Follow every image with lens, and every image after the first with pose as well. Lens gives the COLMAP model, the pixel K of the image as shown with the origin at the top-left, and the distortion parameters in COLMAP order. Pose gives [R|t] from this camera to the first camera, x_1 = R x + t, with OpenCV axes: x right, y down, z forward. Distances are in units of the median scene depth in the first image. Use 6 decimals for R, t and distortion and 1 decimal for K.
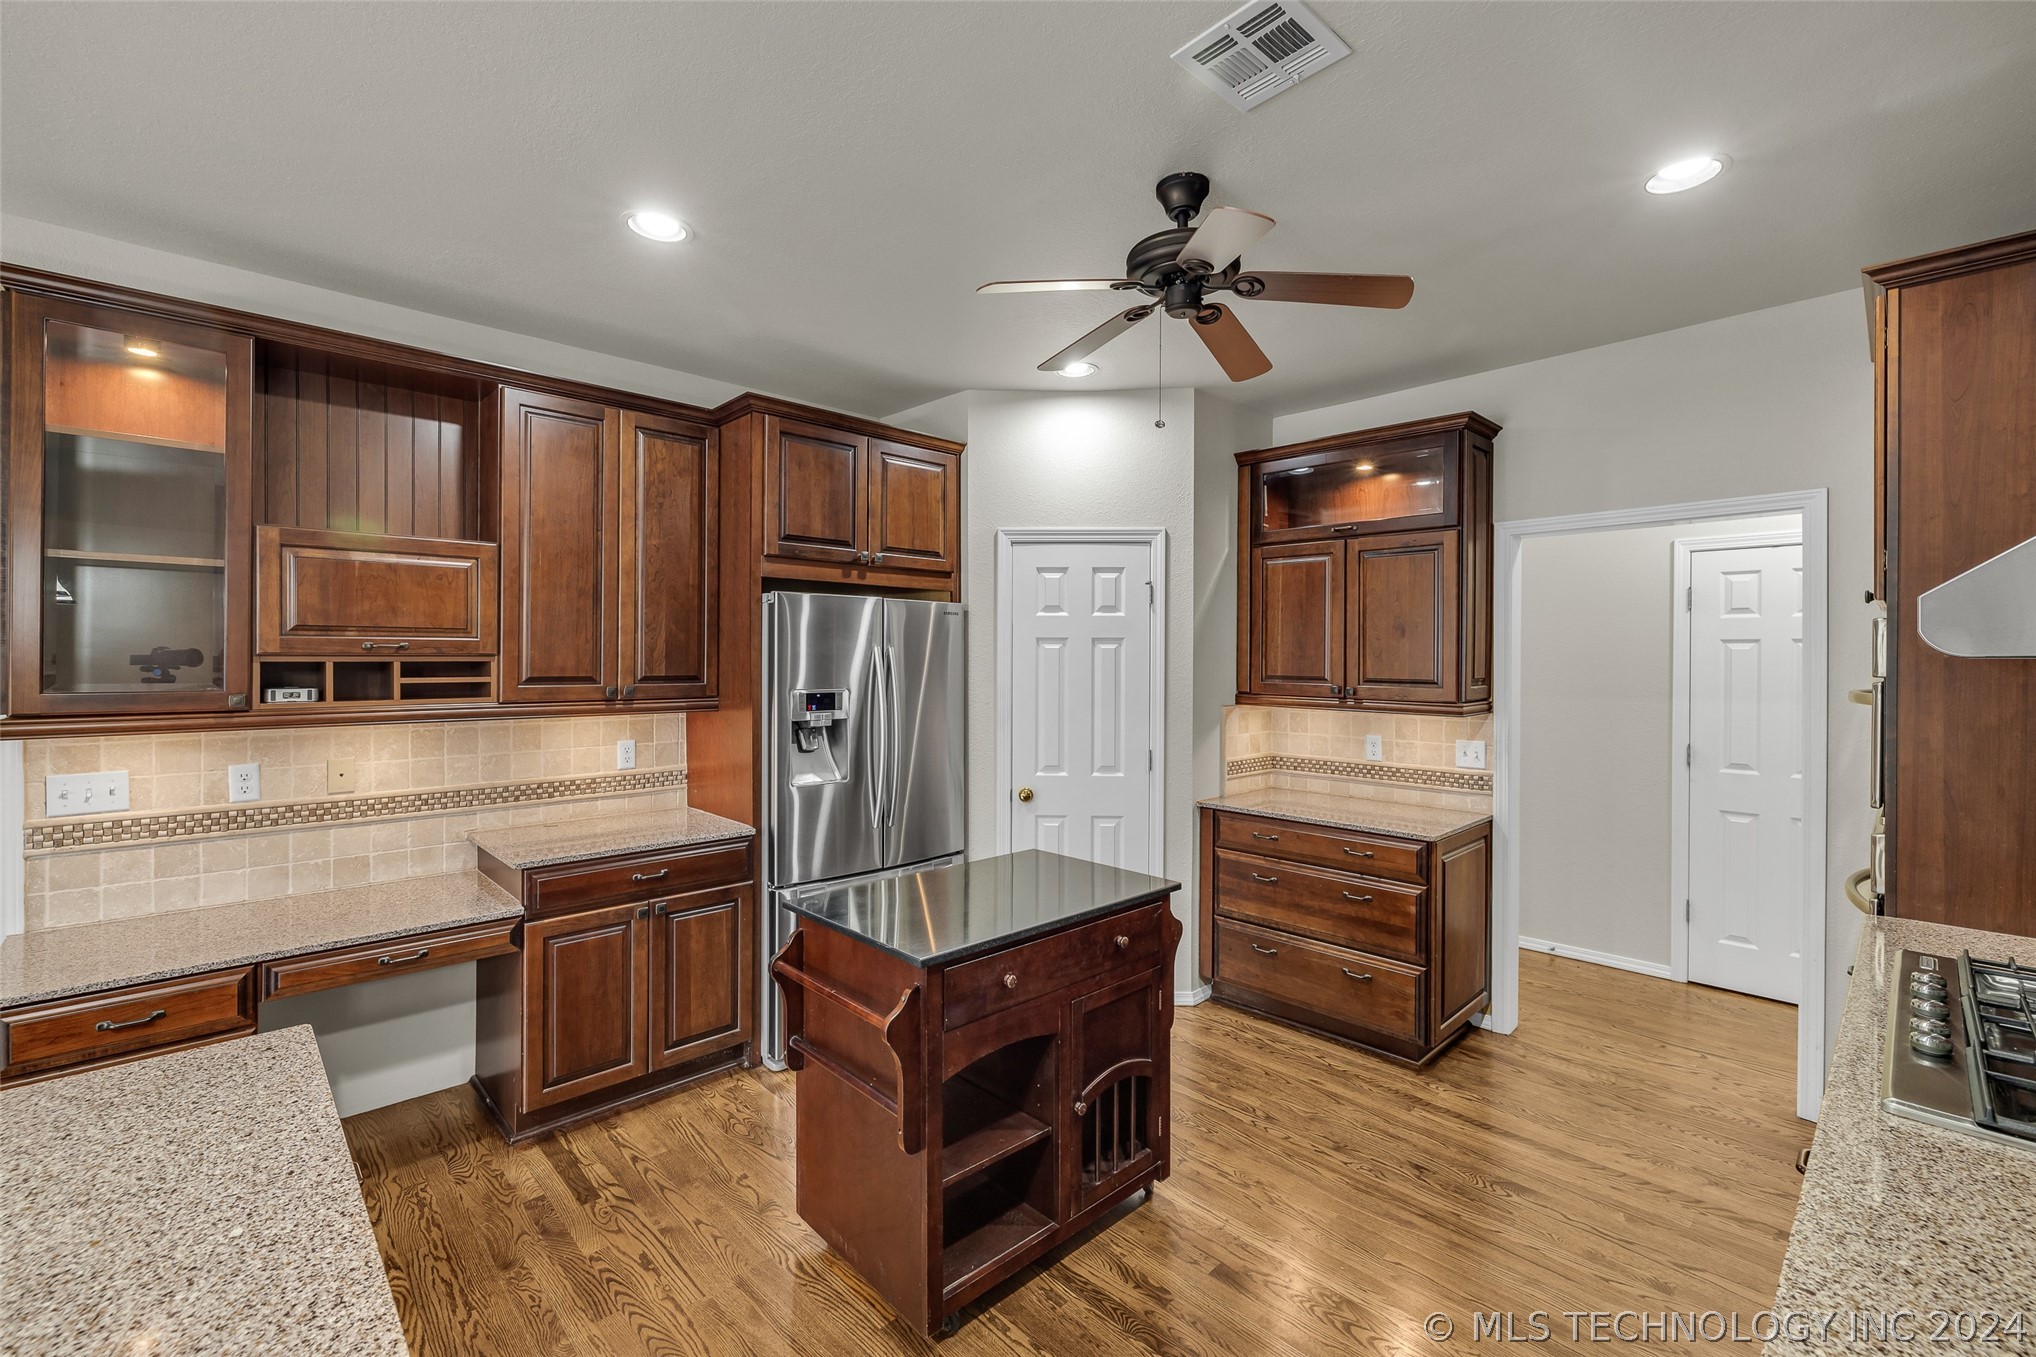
lens RADIAL K [[865.7, 0, 994.5], [0, 865.7, 659.4], [0, 0, 1]] dist [0.000090, -0.000319]
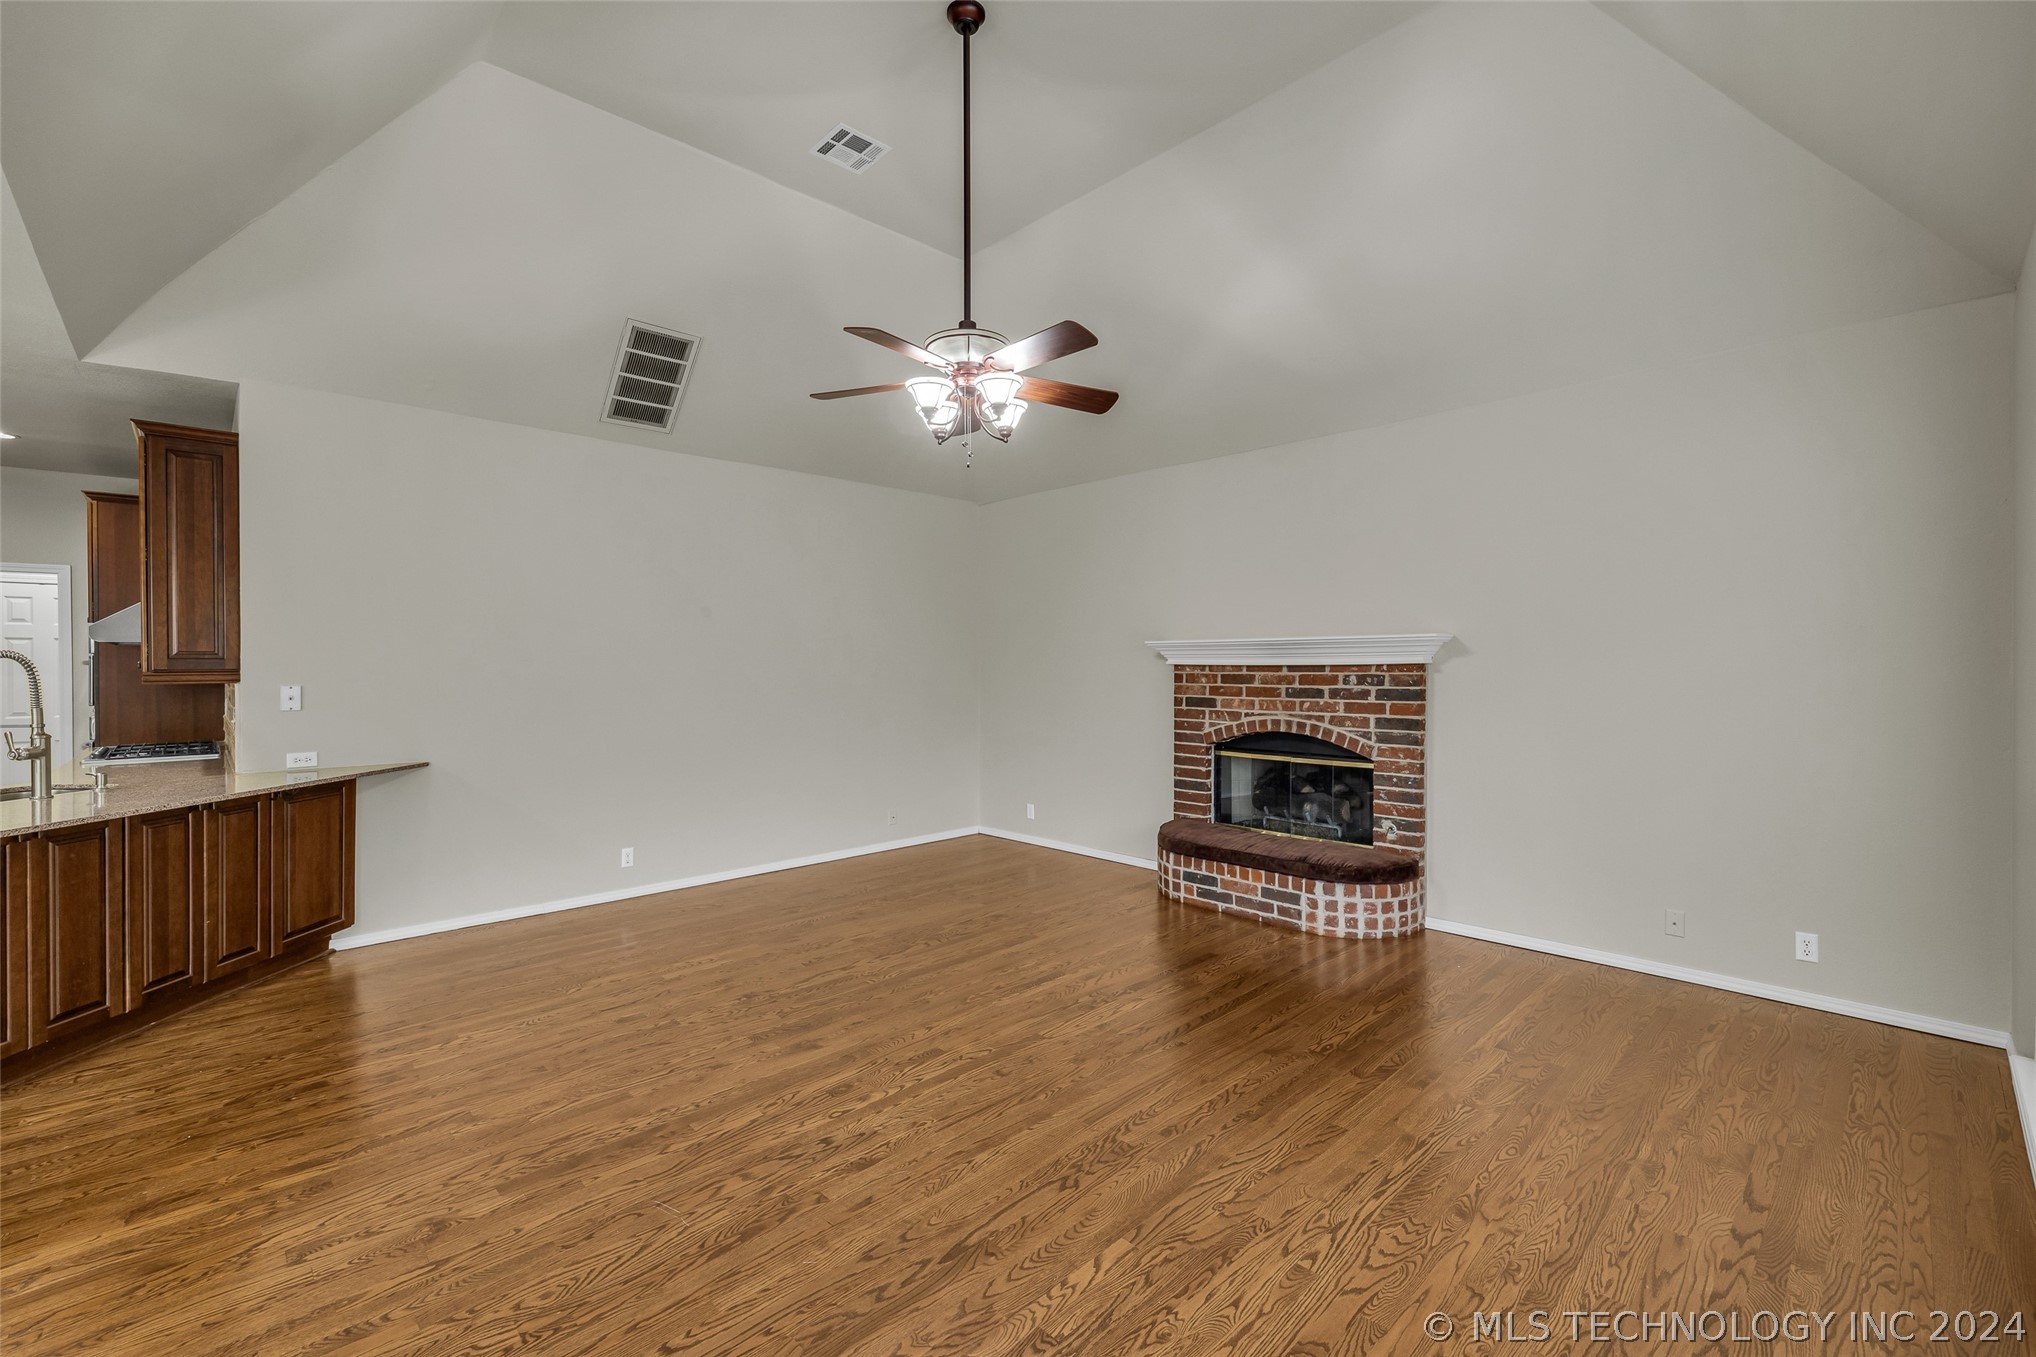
lens RADIAL K [[856.1, 0, 1058.1], [0, 856.1, 672.5], [0, 0, 1]] dist [-0.000071, -0.000080]
pose [[-0.034760, -0.012766, 0.999314, -0.971863], [0.003126, 0.999912, 0.012883, 0.033077], [-0.999391, 0.003572, -0.034717, -1.071496]]
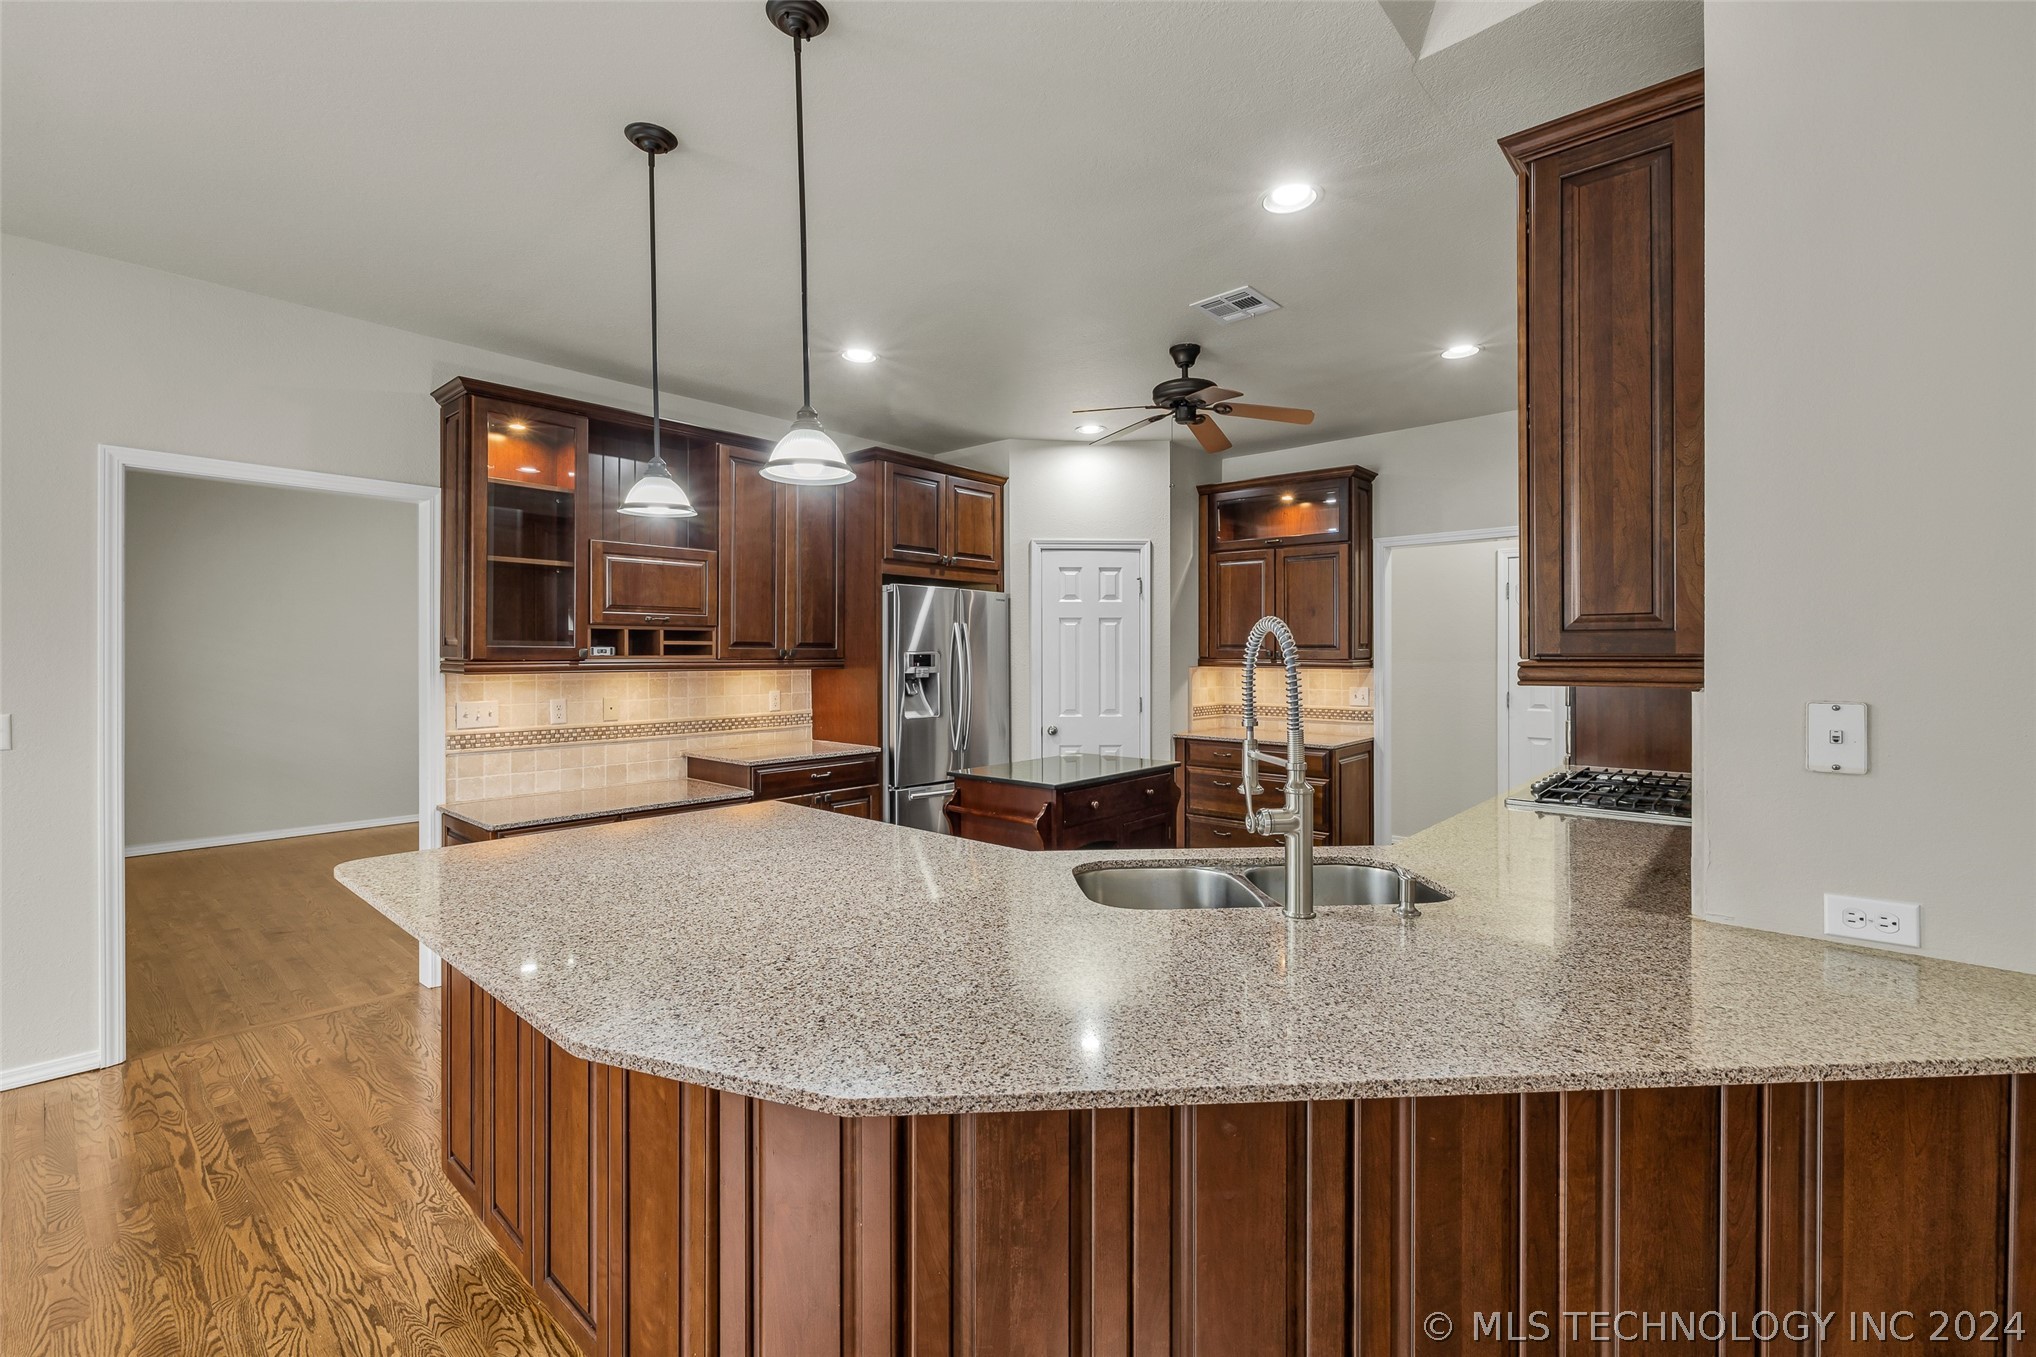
lens RADIAL K [[873.7, 0, 991.8], [0, 873.7, 648.5], [0, 0, 1]] dist [0.000857, 0.000009]
pose [[0.996922, -0.003536, 0.078315, -0.191787], [0.004114, 0.999965, -0.007220, 0.038486], [-0.078286, 0.007520, 0.996903, -0.441478]]
